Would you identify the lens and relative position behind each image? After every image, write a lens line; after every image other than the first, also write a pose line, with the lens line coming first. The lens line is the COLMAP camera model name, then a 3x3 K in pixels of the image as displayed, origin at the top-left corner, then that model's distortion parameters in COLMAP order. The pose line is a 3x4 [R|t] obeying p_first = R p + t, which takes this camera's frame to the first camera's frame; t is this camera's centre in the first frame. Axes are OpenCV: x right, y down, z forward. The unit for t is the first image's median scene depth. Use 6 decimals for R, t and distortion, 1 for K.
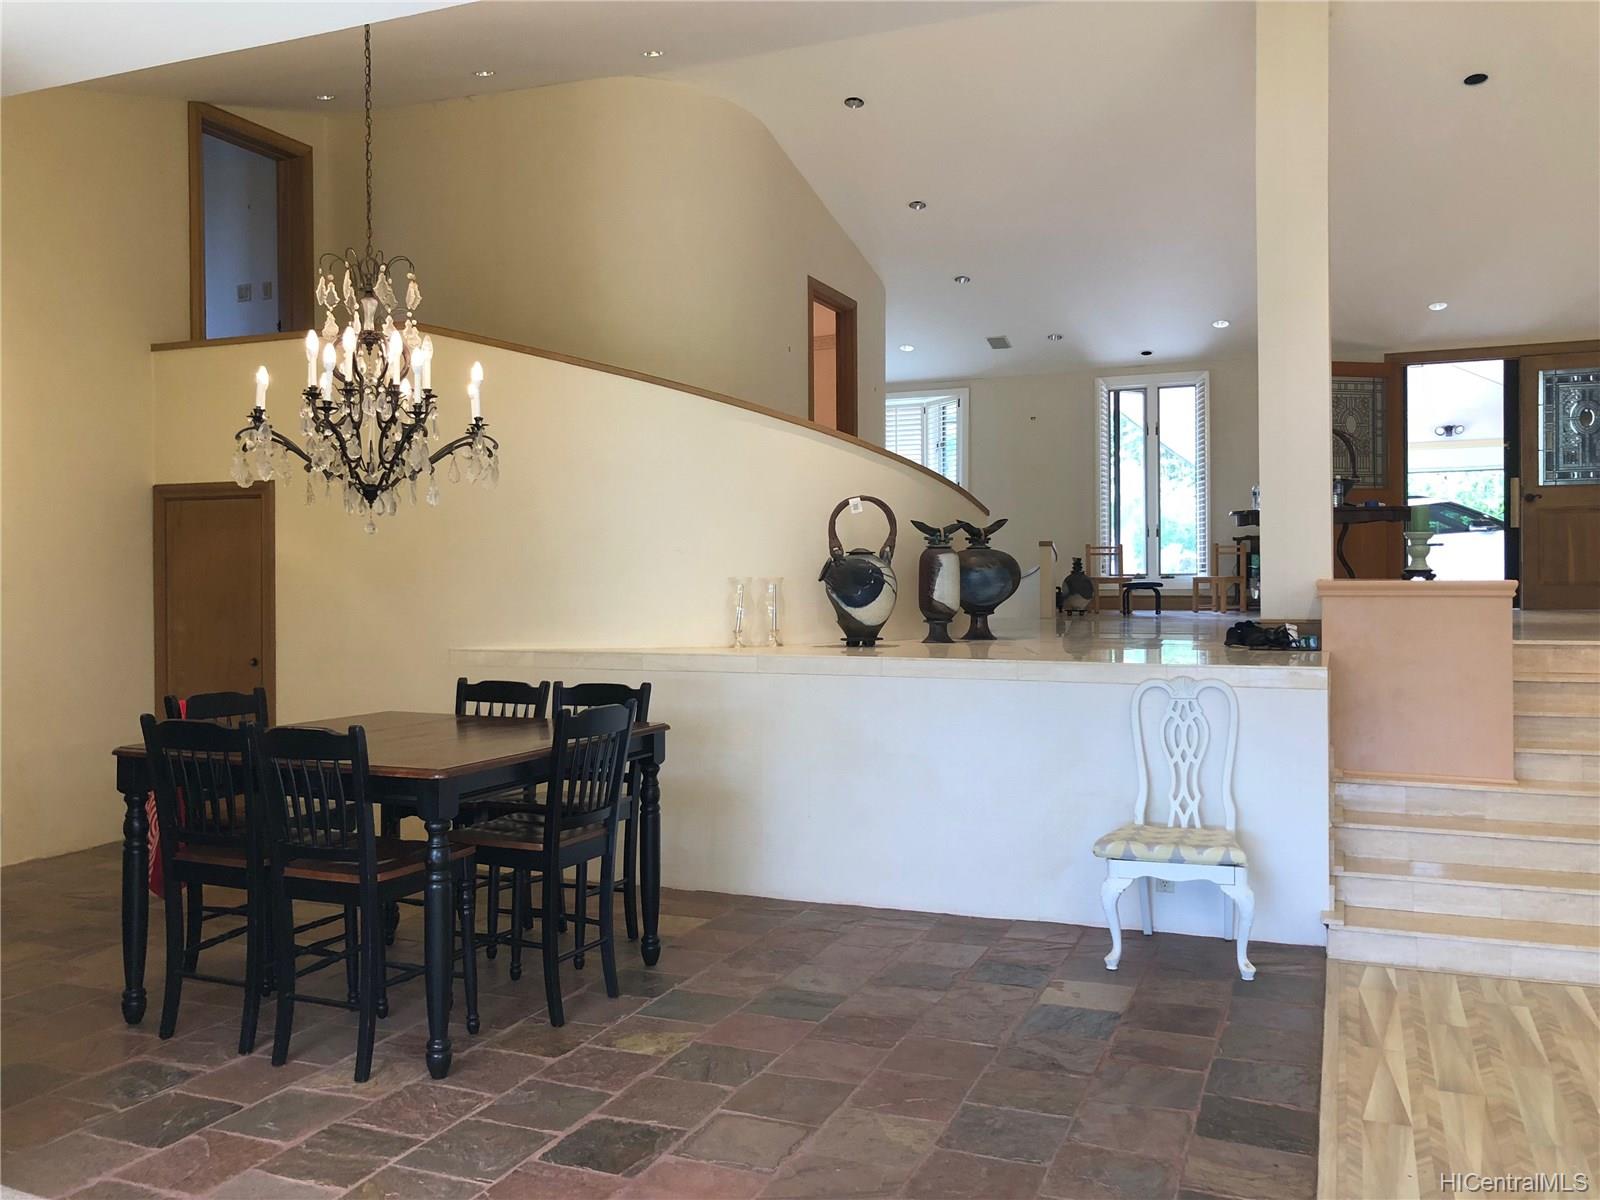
lens RADIAL K [[1314.1, 0, 800.0], [0, 1314.1, 600.0], [0, 0, 1]] dist [0.027851, -0.054875]
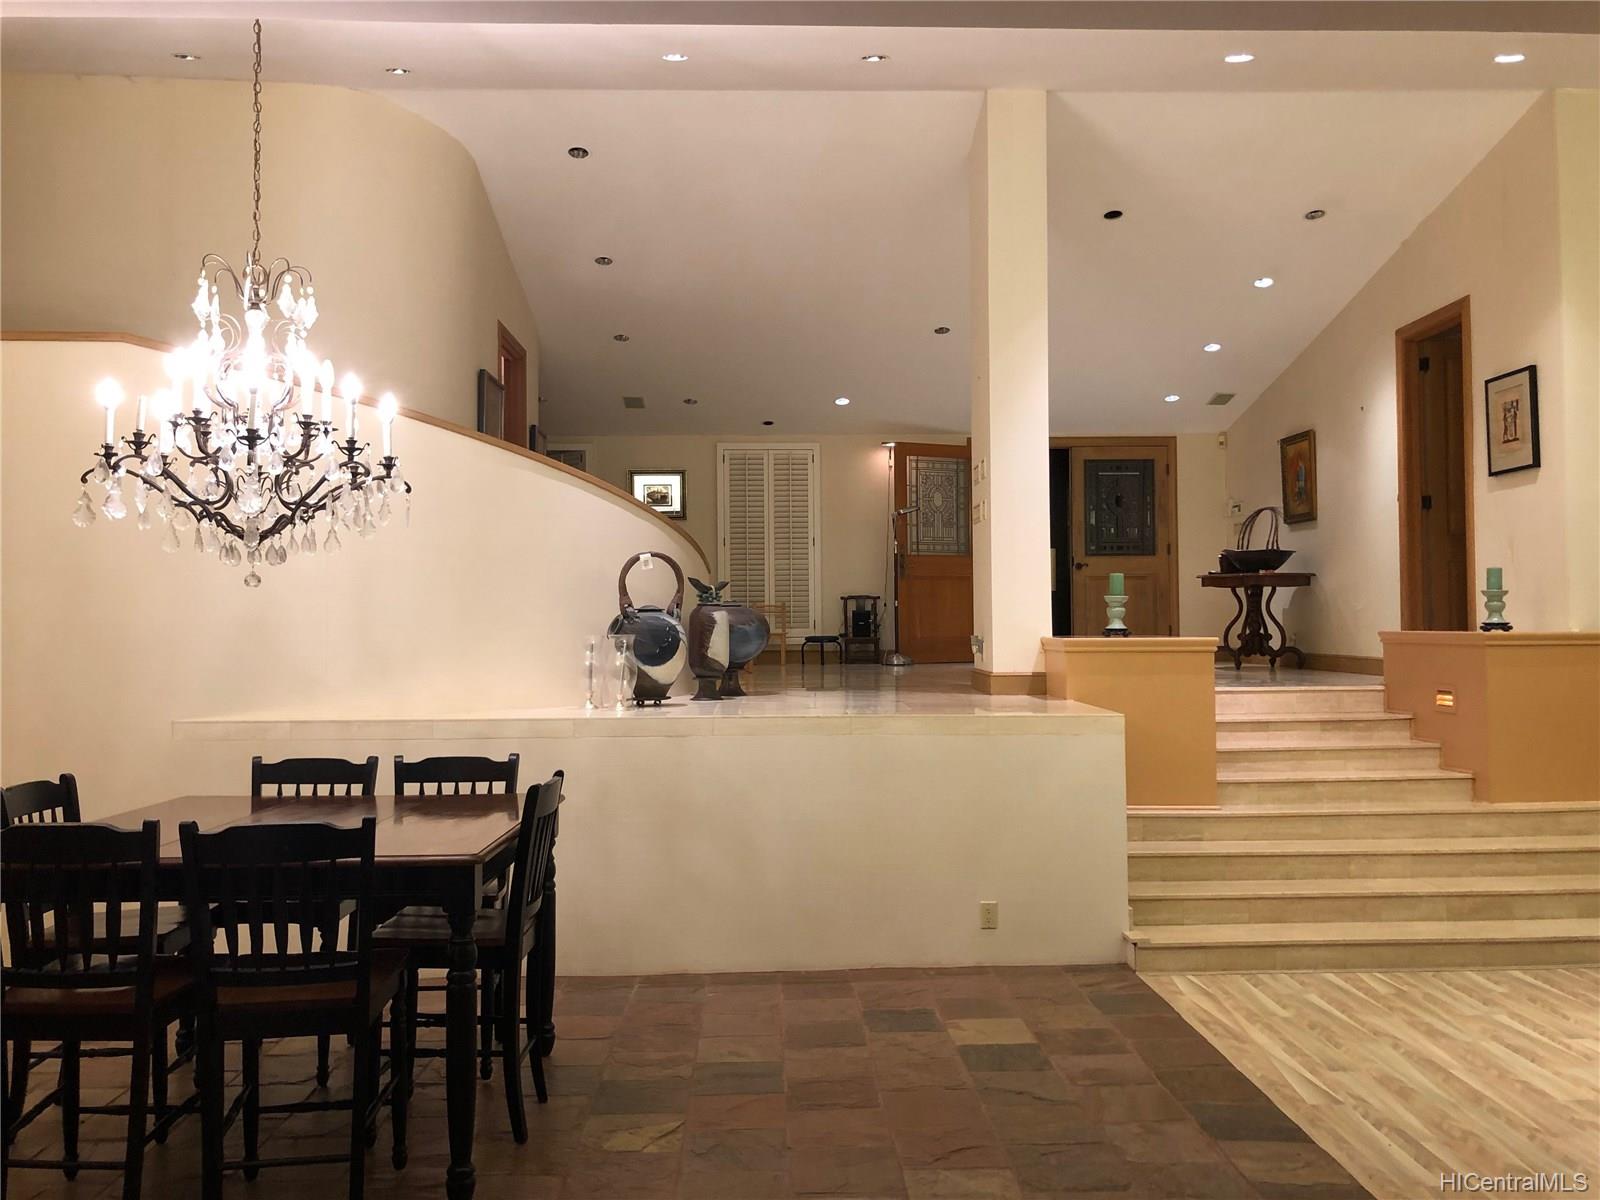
lens RADIAL K [[1310.4, 0, 800.0], [0, 1310.4, 600.0], [0, 0, 1]] dist [-0.002748, 0.004439]
pose [[0.910001, 0.009145, 0.414505, -0.338759], [0.007309, 0.999248, -0.038091, -0.007050], [-0.414541, 0.037692, 0.909250, 0.087158]]
